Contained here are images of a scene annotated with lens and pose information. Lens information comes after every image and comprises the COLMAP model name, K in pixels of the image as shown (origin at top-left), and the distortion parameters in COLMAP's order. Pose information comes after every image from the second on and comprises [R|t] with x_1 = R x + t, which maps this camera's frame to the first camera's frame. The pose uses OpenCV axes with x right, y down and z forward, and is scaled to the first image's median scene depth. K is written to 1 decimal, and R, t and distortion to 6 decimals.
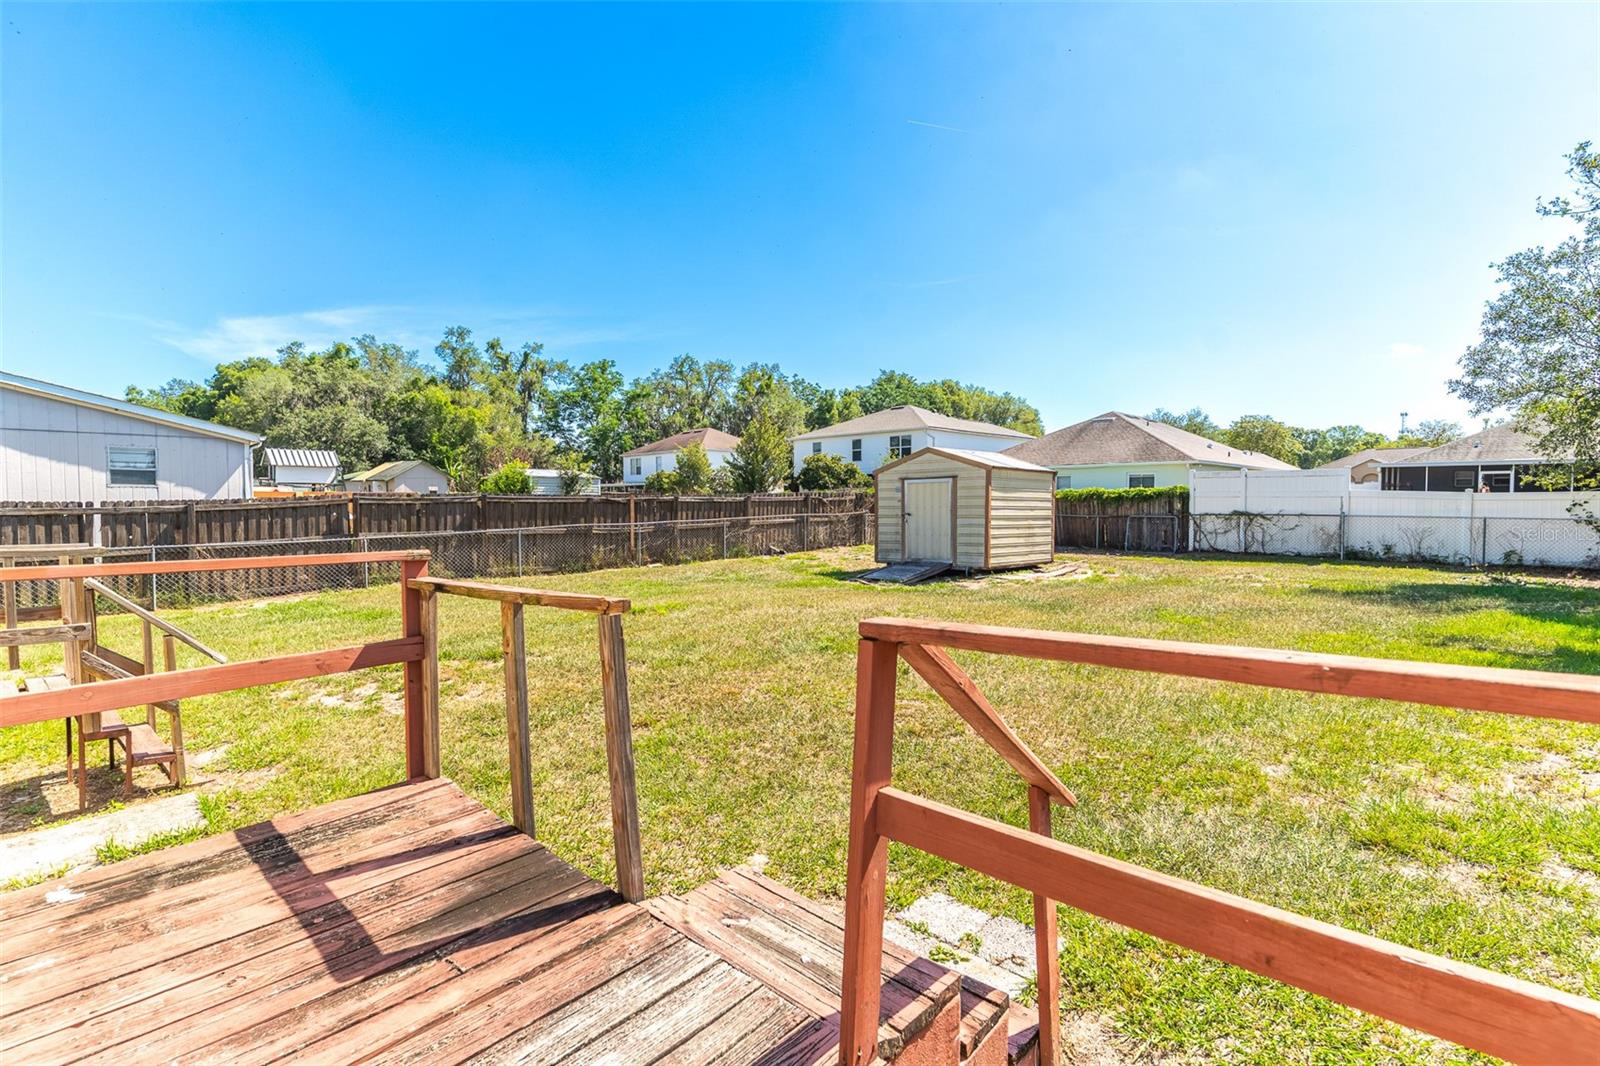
lens RADIAL K [[770.3, 0, 793.3], [0, 770.3, 535.1], [0, 0, 1]] dist [0.001402, 0.000837]
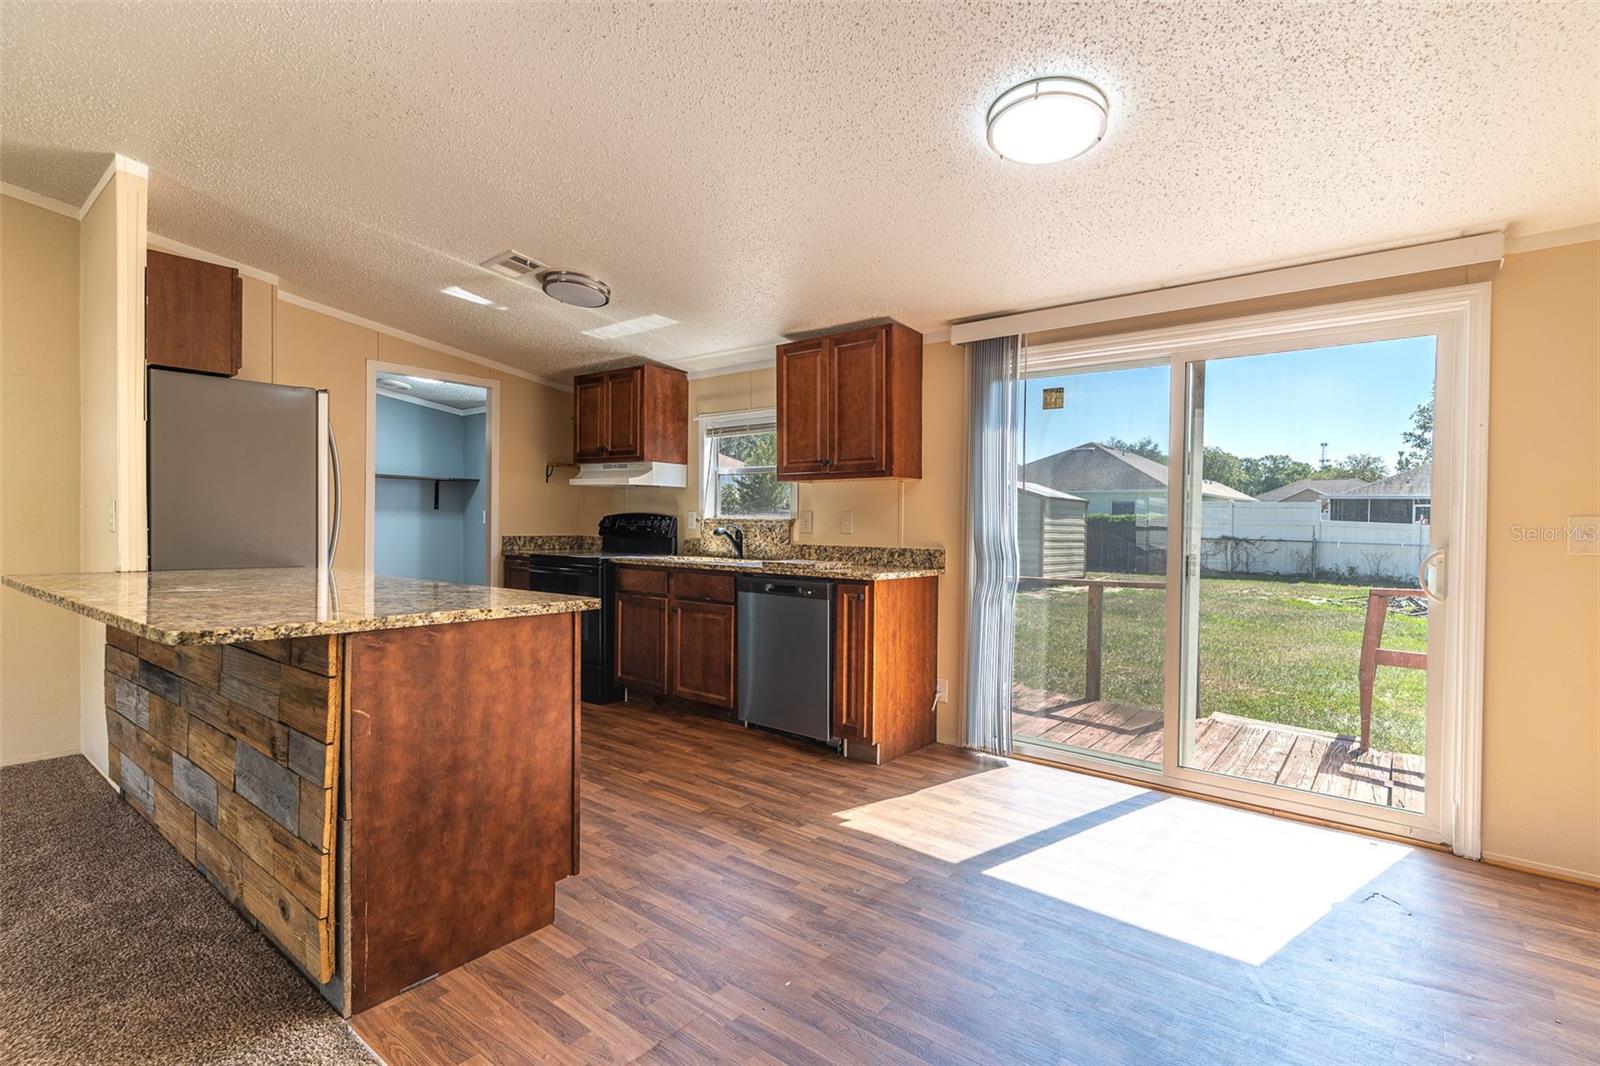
lens RADIAL K [[770.3, 0, 799.4], [0, 770.3, 539.4], [0, 0, 1]] dist [0.001402, 0.000837]
pose [[0.997228, 0.014363, 0.073001, -0.151384], [-0.013231, 0.999785, -0.015959, 0.000513], [-0.073215, 0.014949, 0.997204, -0.114618]]
